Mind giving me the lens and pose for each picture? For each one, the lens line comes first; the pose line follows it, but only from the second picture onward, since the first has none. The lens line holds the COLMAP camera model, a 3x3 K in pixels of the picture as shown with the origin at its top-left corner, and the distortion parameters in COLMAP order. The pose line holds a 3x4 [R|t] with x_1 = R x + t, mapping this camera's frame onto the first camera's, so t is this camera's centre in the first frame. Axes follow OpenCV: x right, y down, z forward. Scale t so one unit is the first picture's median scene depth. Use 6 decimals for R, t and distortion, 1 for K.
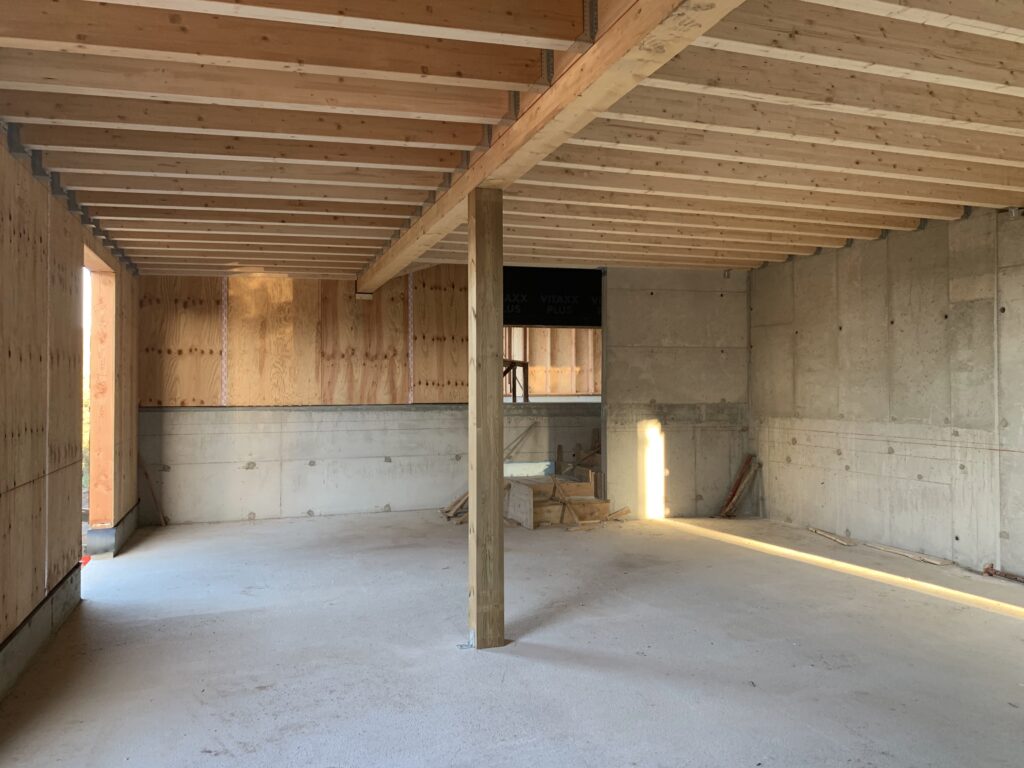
lens RADIAL K [[790.1, 0, 513.3], [0, 790.1, 379.3], [0, 0, 1]] dist [0.028966, -0.015230]
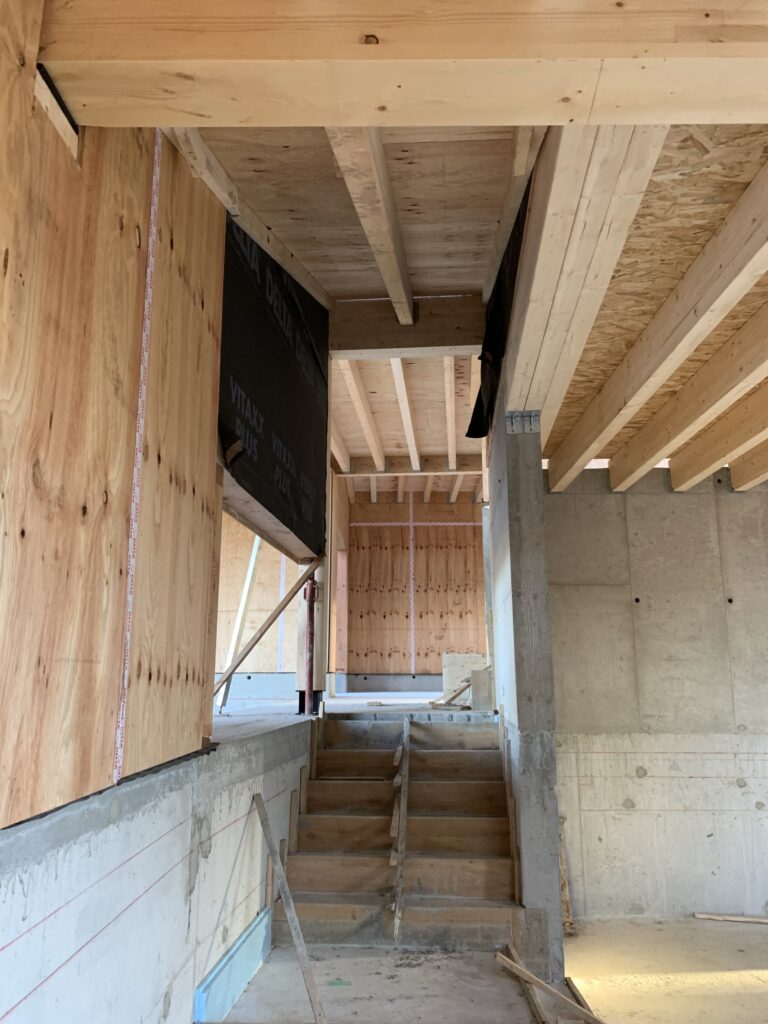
lens RADIAL K [[790.1, 0, 387.4], [0, 790.1, 521.8], [0, 0, 1]] dist [0.028966, -0.015230]
pose [[0.334410, 0.183370, 0.924416, -0.347103], [-0.010747, 0.981567, -0.190818, 0.005474], [-0.942366, 0.053877, 0.330216, 1.005832]]
